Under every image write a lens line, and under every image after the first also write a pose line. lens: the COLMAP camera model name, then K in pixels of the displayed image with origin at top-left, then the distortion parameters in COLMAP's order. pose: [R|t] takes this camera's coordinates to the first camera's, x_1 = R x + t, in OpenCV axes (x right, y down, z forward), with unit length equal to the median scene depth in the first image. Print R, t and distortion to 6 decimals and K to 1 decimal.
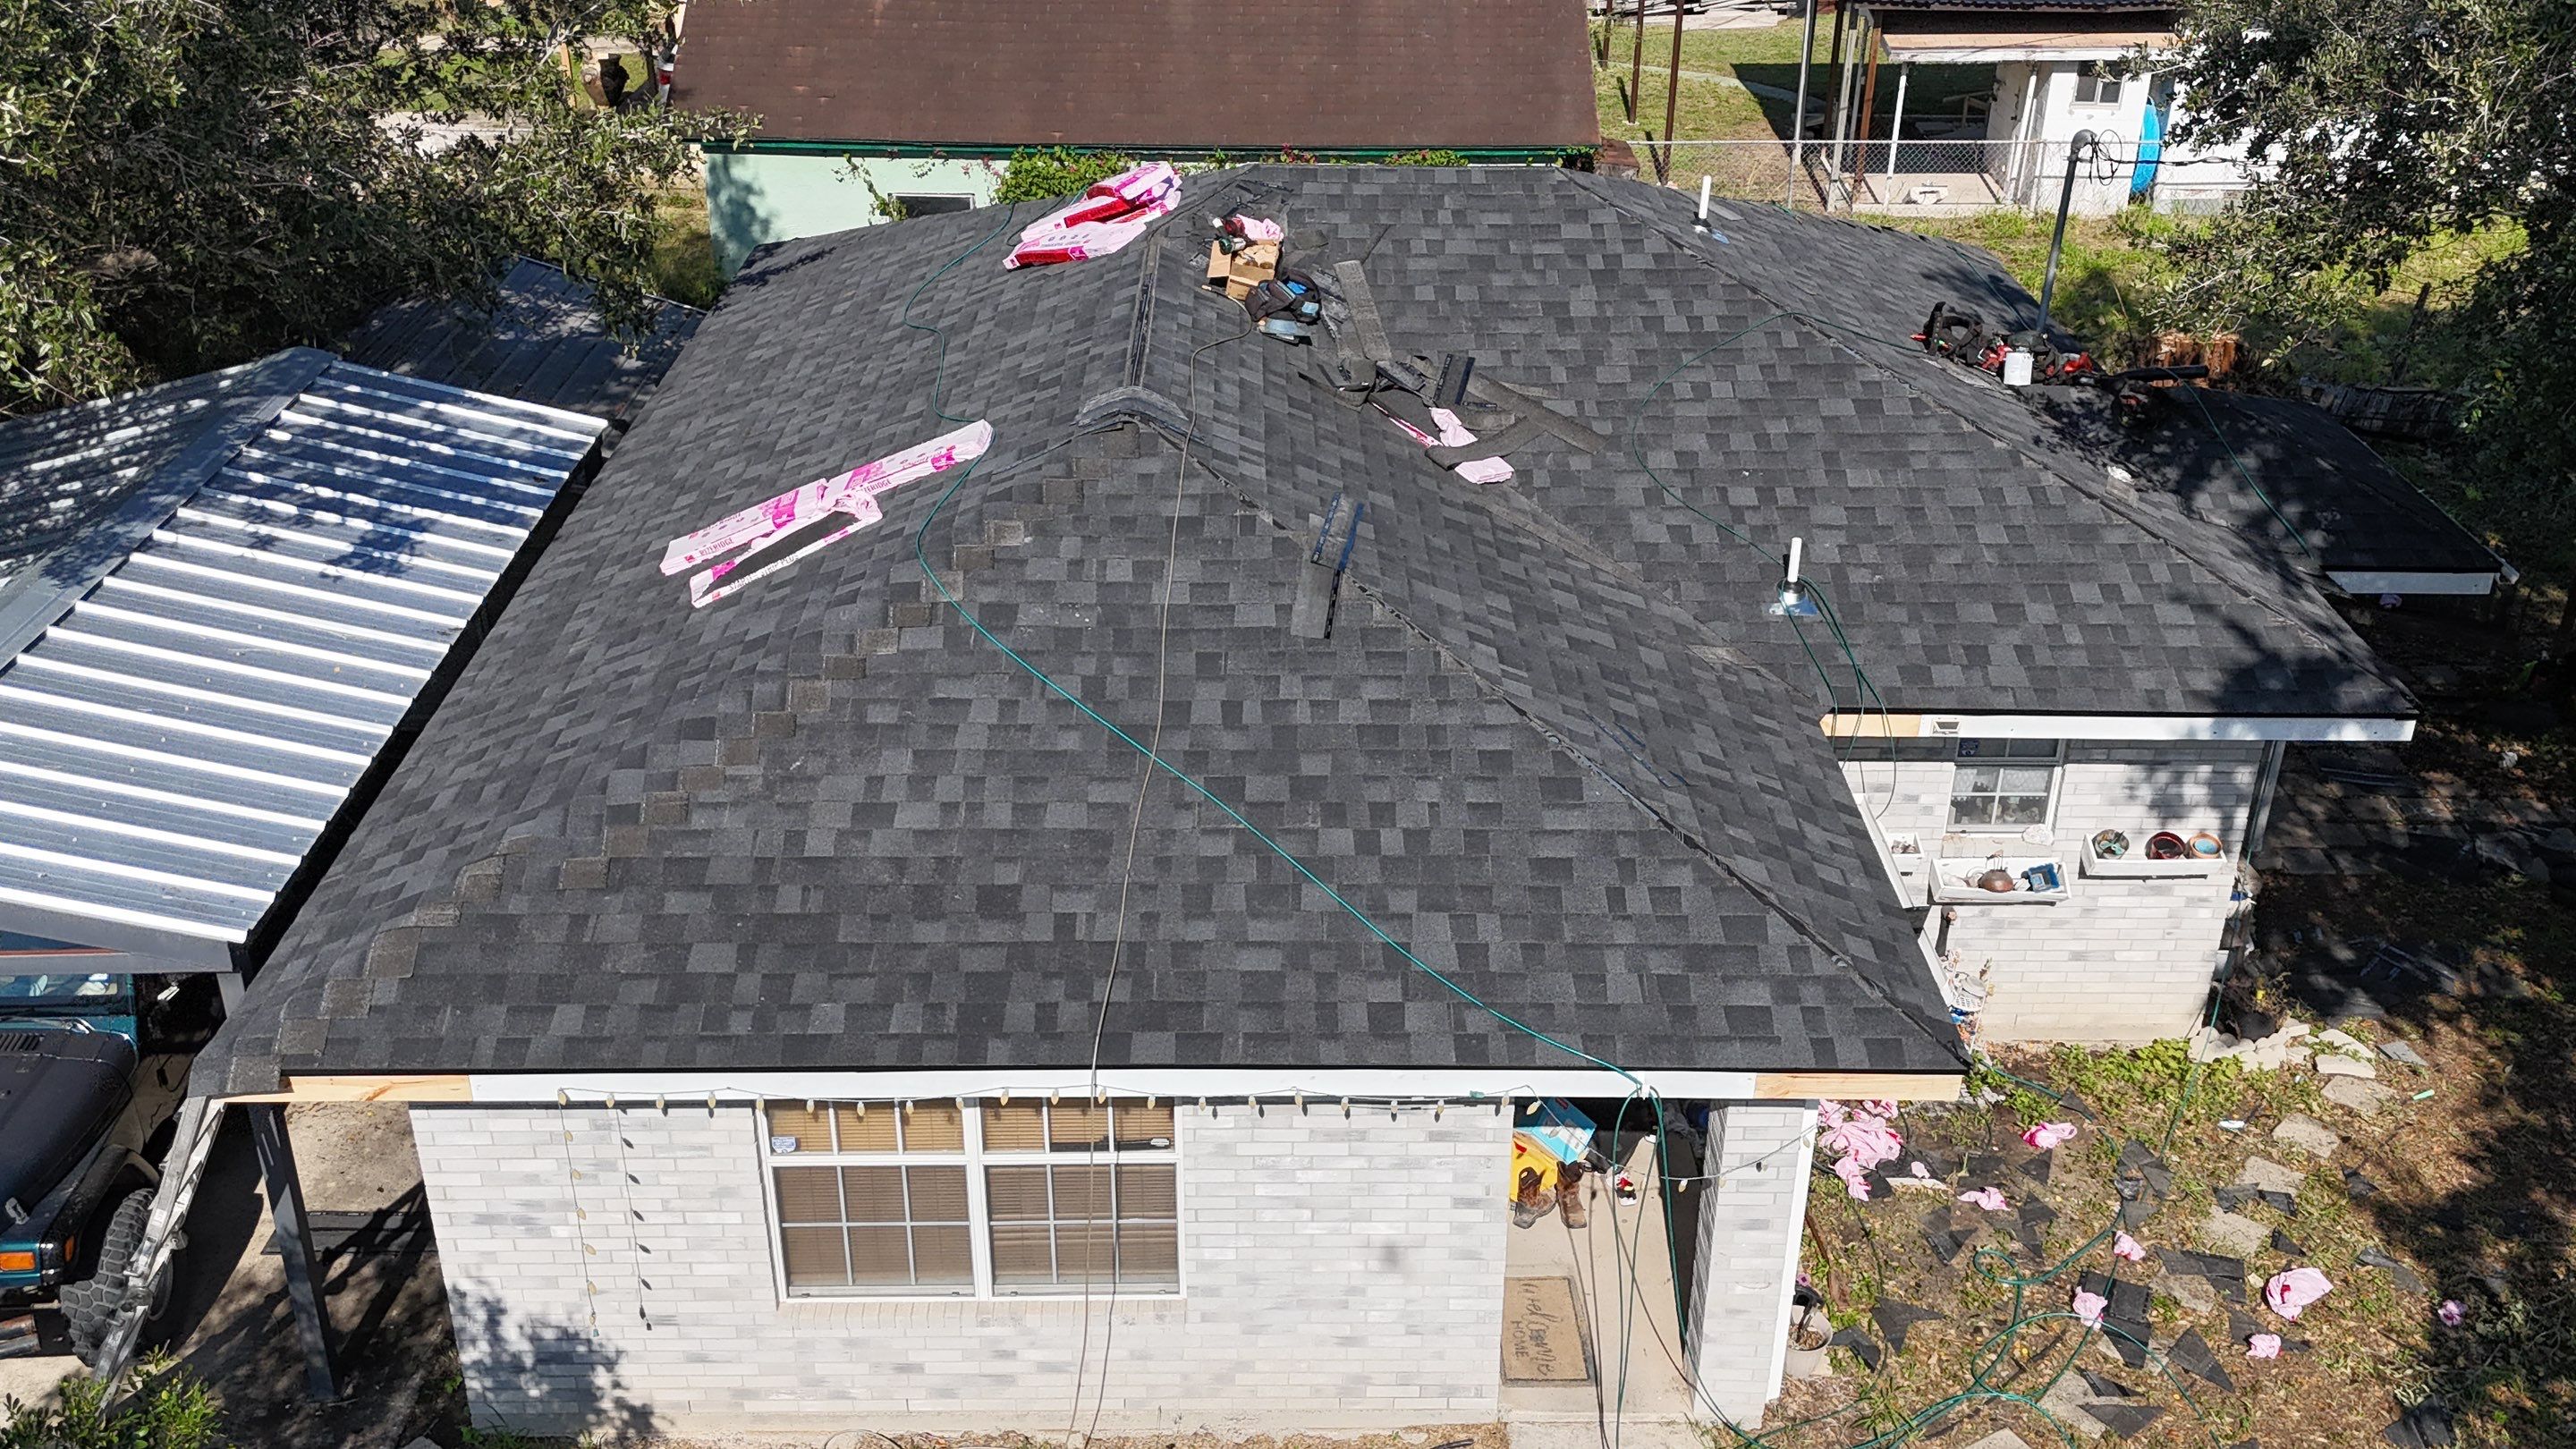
lens RADIAL K [[2312.4, 0, 1291.8], [0, 2312.4, 717.4], [0, 0, 1]] dist [0.106545, -0.165144]
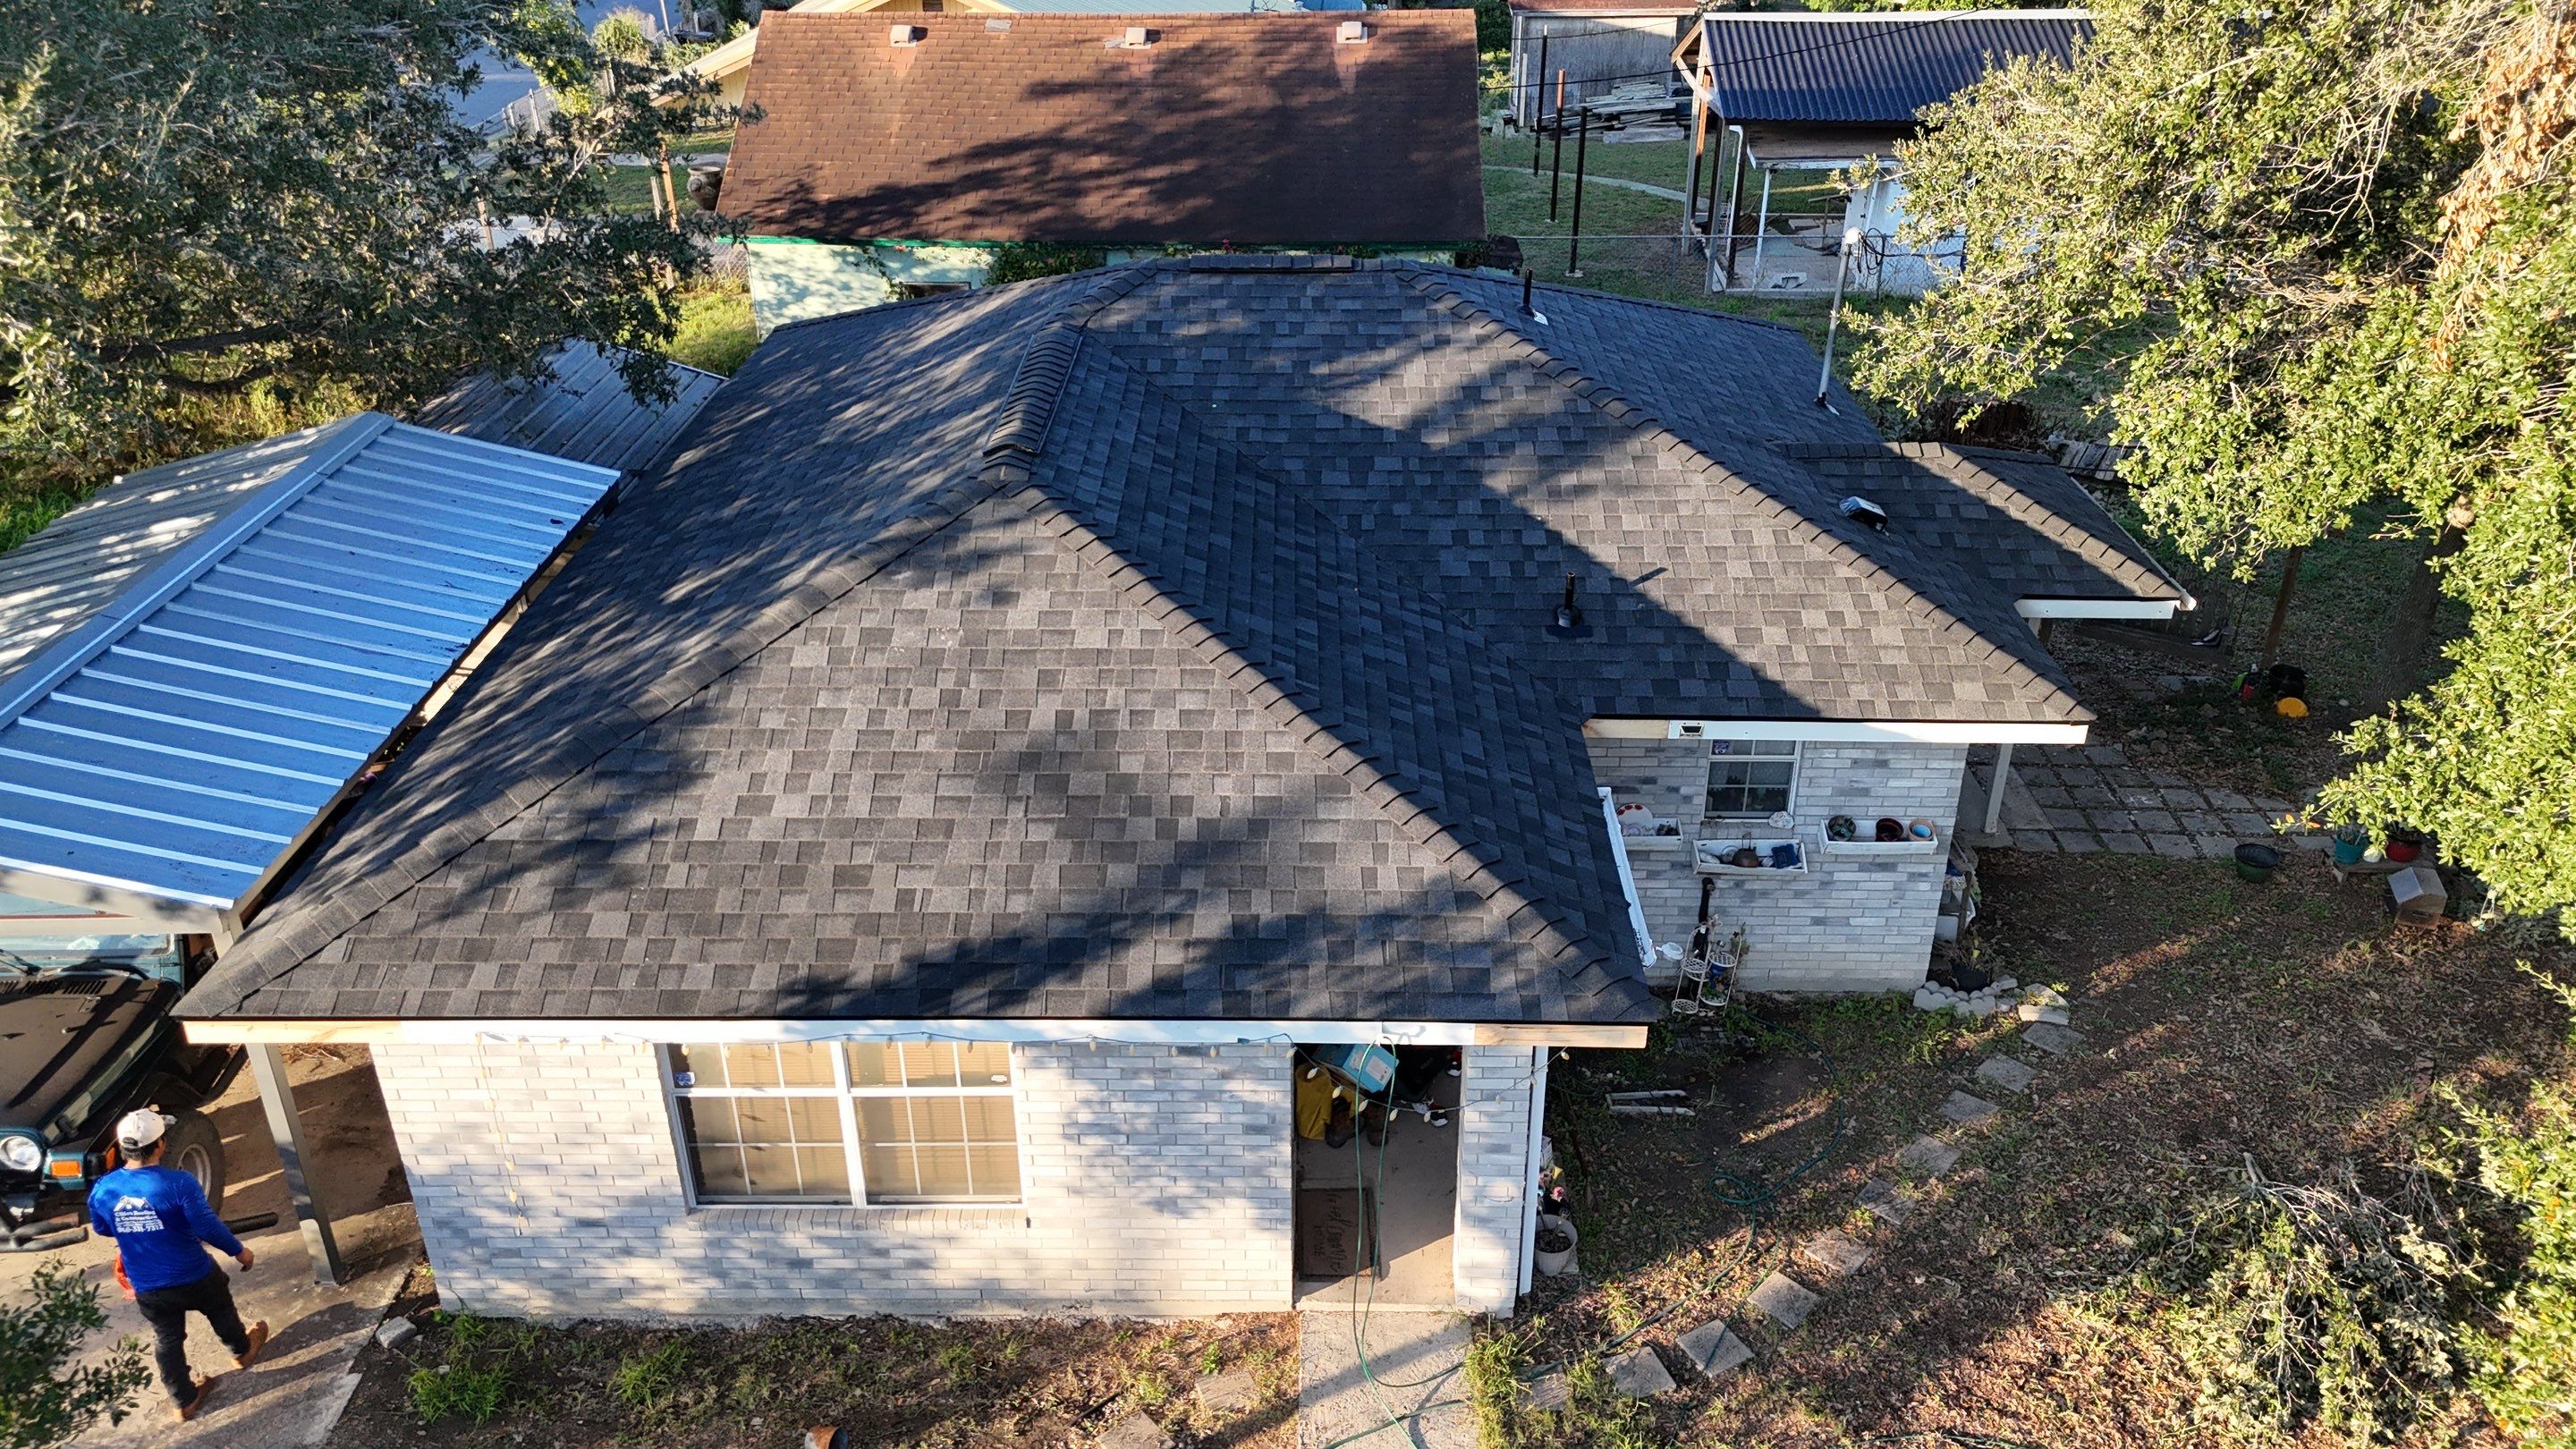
lens RADIAL K [[1900.4, 0, 1294.7], [0, 1900.4, 729.5], [0, 0, 1]] dist [0.078642, -0.077050]
pose [[0.999731, 0.001827, -0.023101, 0.106249], [-0.001579, 0.999941, 0.010756, -0.007301], [0.023119, -0.010716, 0.999675, 0.018152]]
